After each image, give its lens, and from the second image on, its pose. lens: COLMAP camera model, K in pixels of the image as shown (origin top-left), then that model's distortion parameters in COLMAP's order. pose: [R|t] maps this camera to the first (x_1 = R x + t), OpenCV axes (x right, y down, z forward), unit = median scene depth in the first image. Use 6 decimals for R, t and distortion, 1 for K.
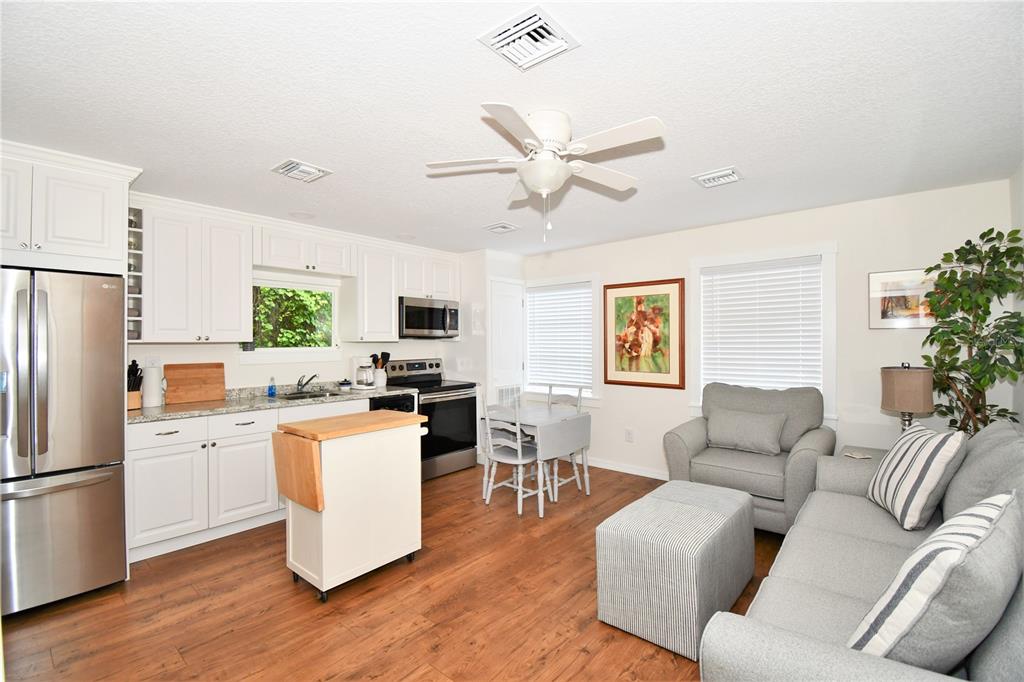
lens RADIAL K [[451.8, 0, 507.9], [0, 451.8, 339.1], [0, 0, 1]] dist [0.022159, -0.026841]
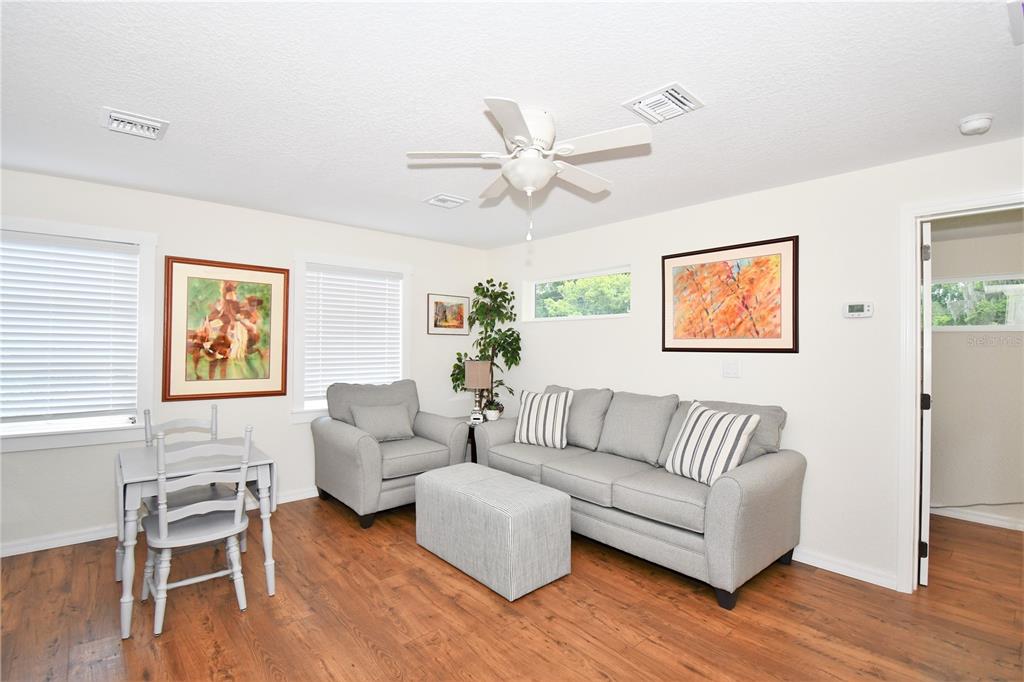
lens RADIAL K [[478.0, 0, 510.2], [0, 478.0, 338.8], [0, 0, 1]] dist [-0.001594, -0.000671]
pose [[0.133194, 0.020945, 0.990869, -0.566837], [-0.015638, 0.999697, -0.019029, 0.014109], [-0.990967, -0.012960, 0.133481, 0.528090]]
